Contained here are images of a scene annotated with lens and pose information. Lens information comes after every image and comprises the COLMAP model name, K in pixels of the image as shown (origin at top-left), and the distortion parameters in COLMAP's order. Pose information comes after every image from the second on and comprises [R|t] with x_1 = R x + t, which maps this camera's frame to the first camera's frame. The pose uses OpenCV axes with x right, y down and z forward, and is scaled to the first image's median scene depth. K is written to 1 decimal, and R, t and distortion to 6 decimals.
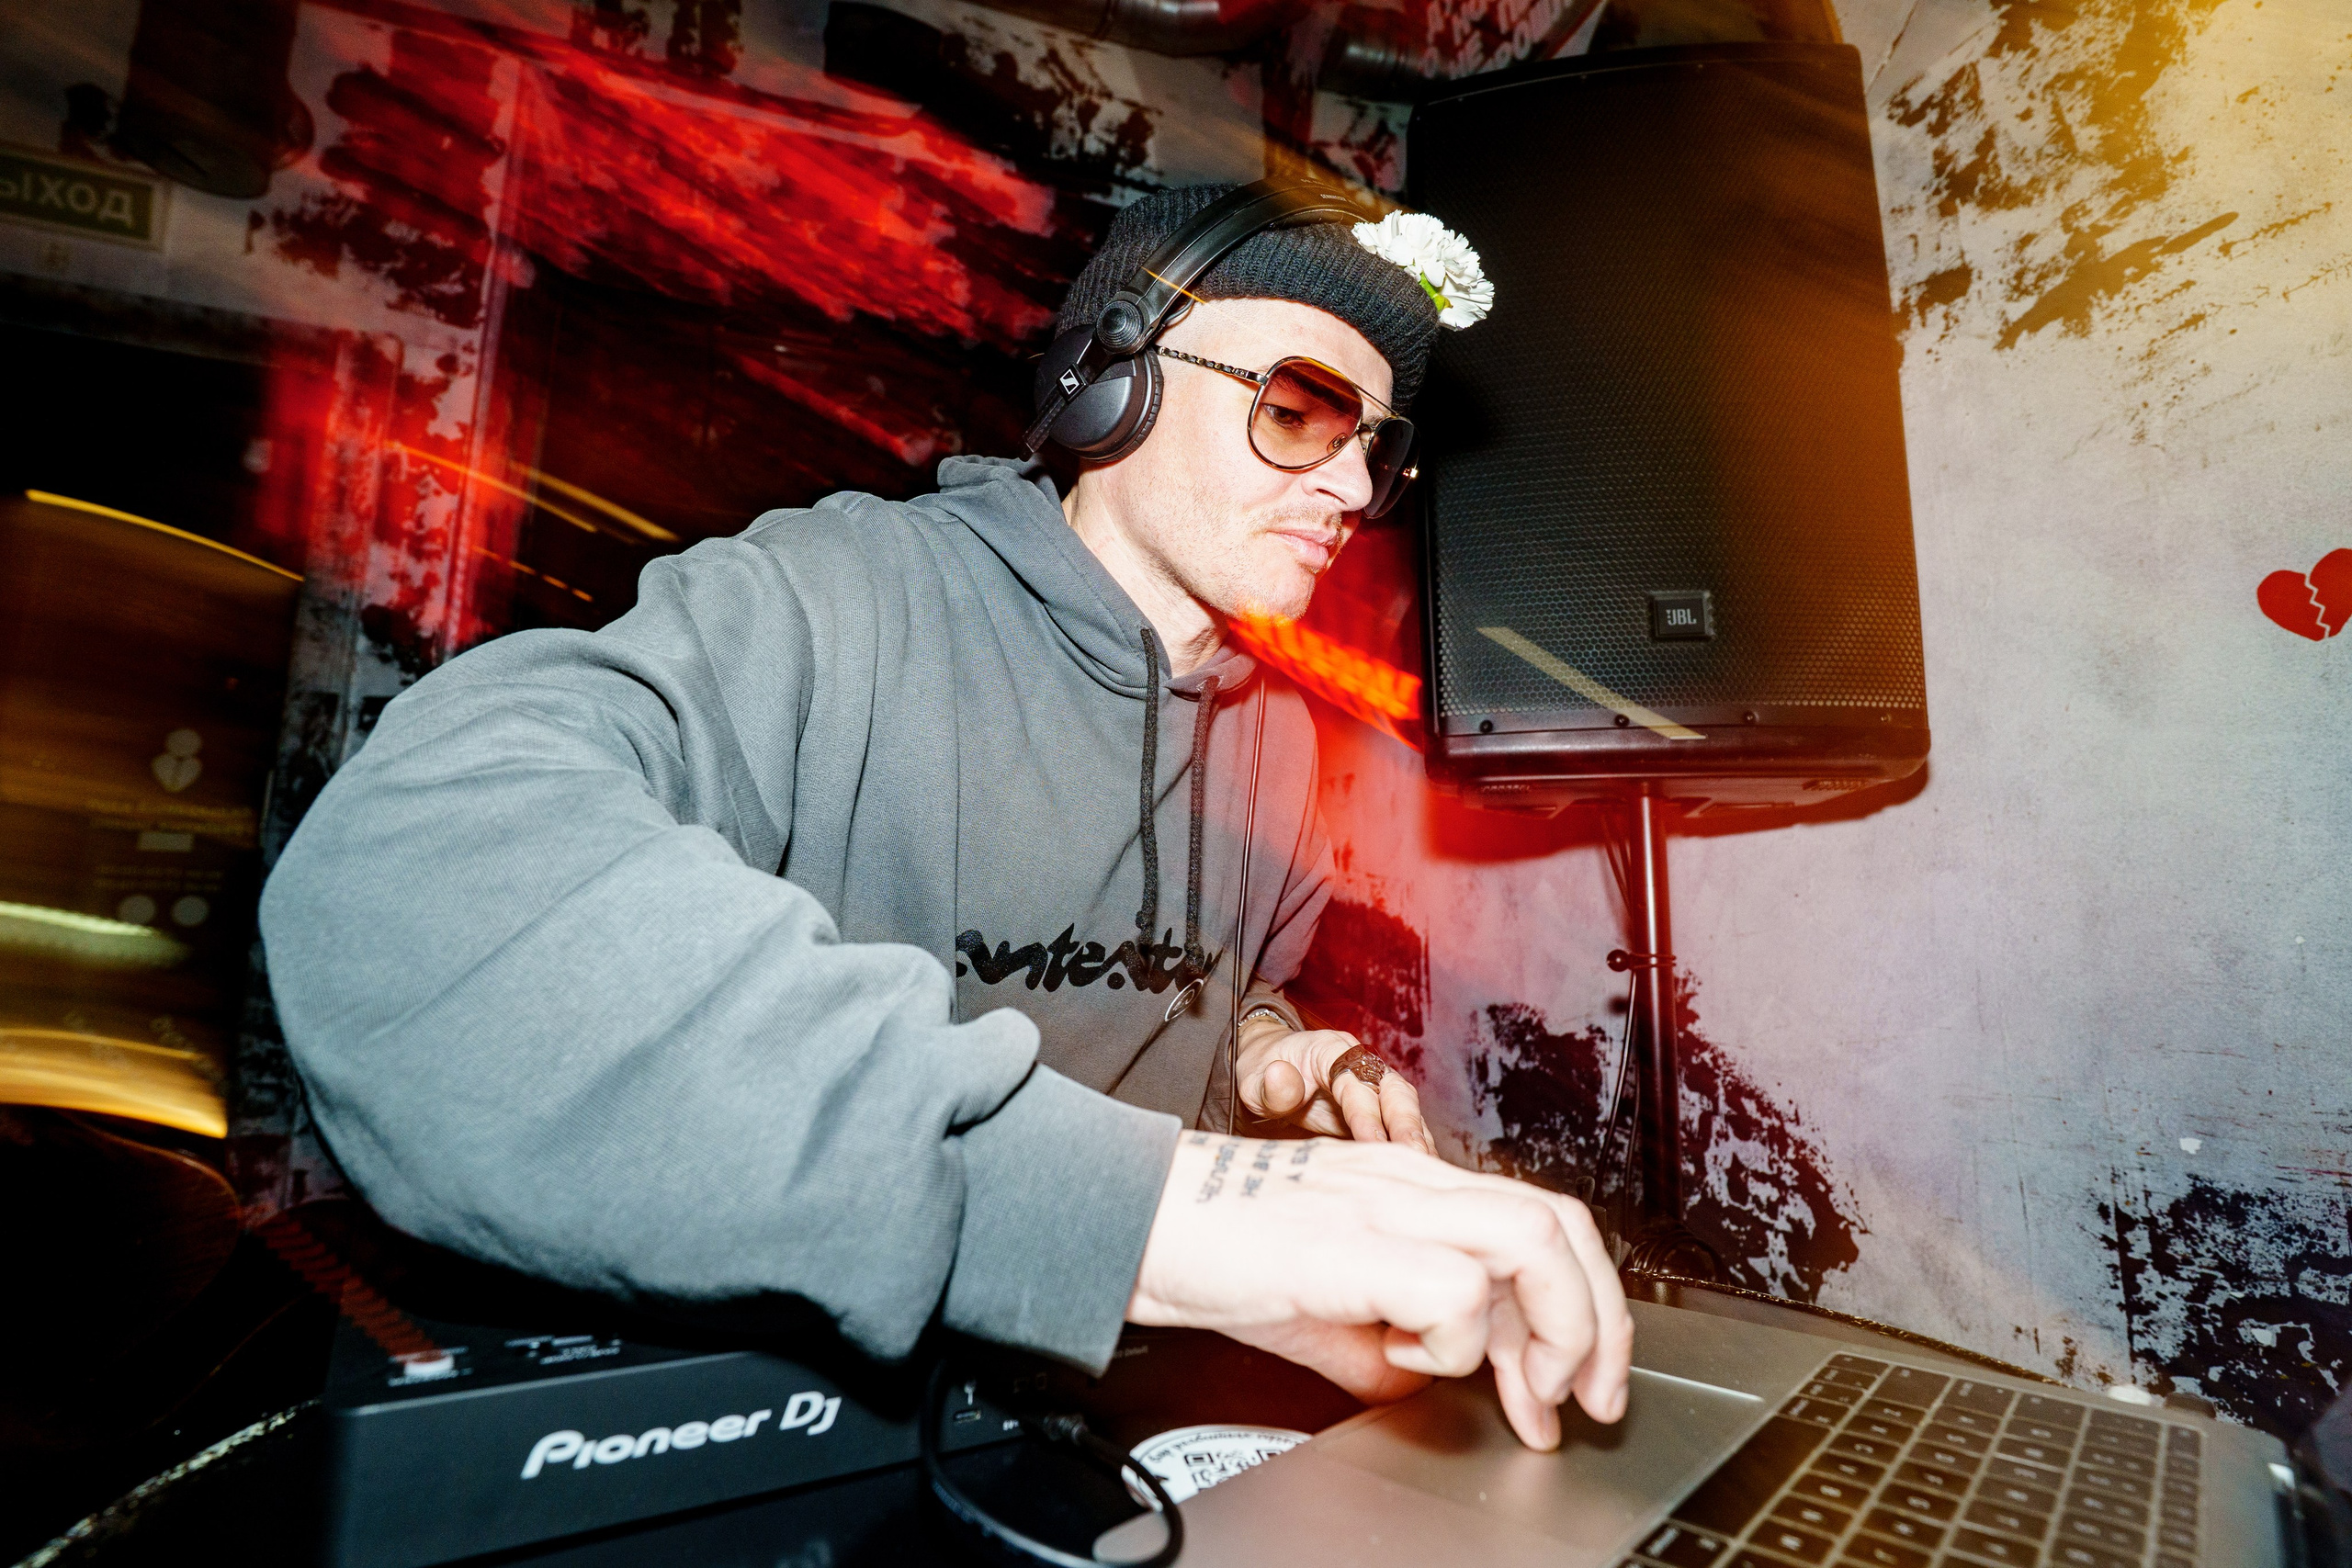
lens RADIAL K [[1165.0, 0, 1177.2], [0, 1165.0, 786.7], [0, 0, 1]] dist [-0.068139, 0.029527]
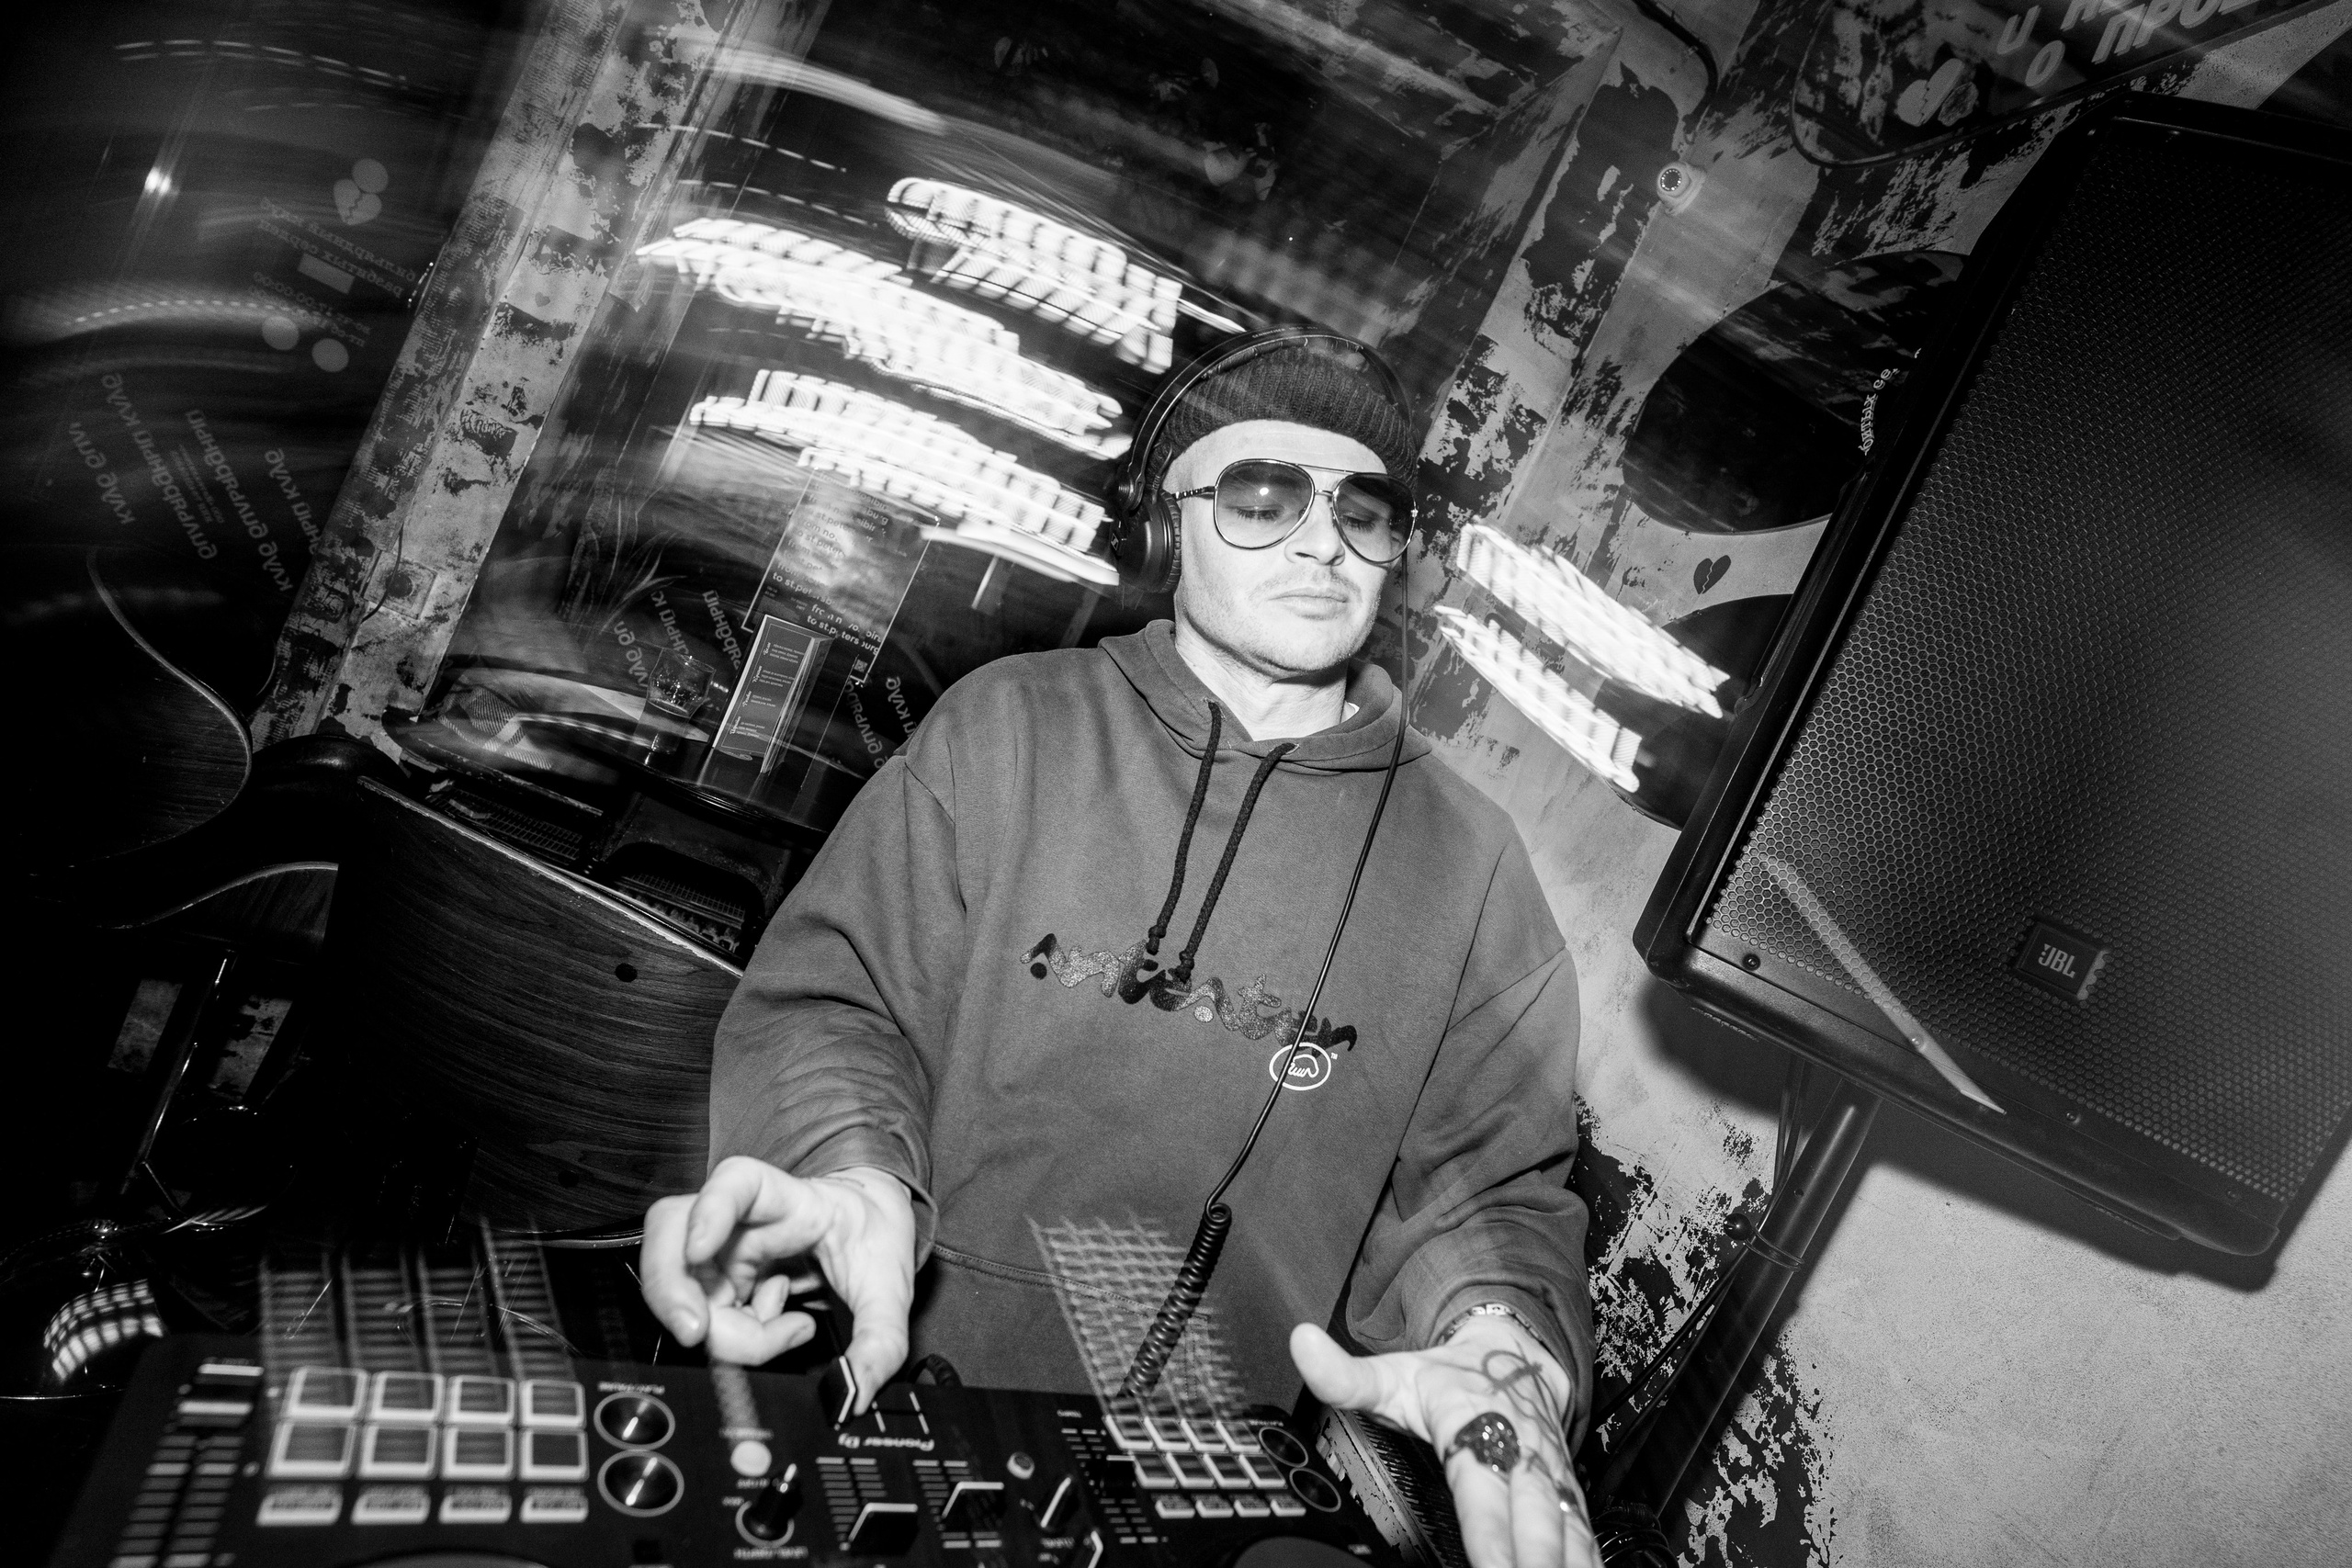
lens RADIAL K [[1165.0, 0, 1173.0], [0, 1165.0, 787.7], [0, 0, 1]] dist [-0.068139, 0.029527]
pose [[0.905844, 0.422747, -0.027040, -0.097958], [-0.406840, 0.885992, 0.222485, -0.136305], [0.118012, -0.190536, 0.974561, 0.165062]]
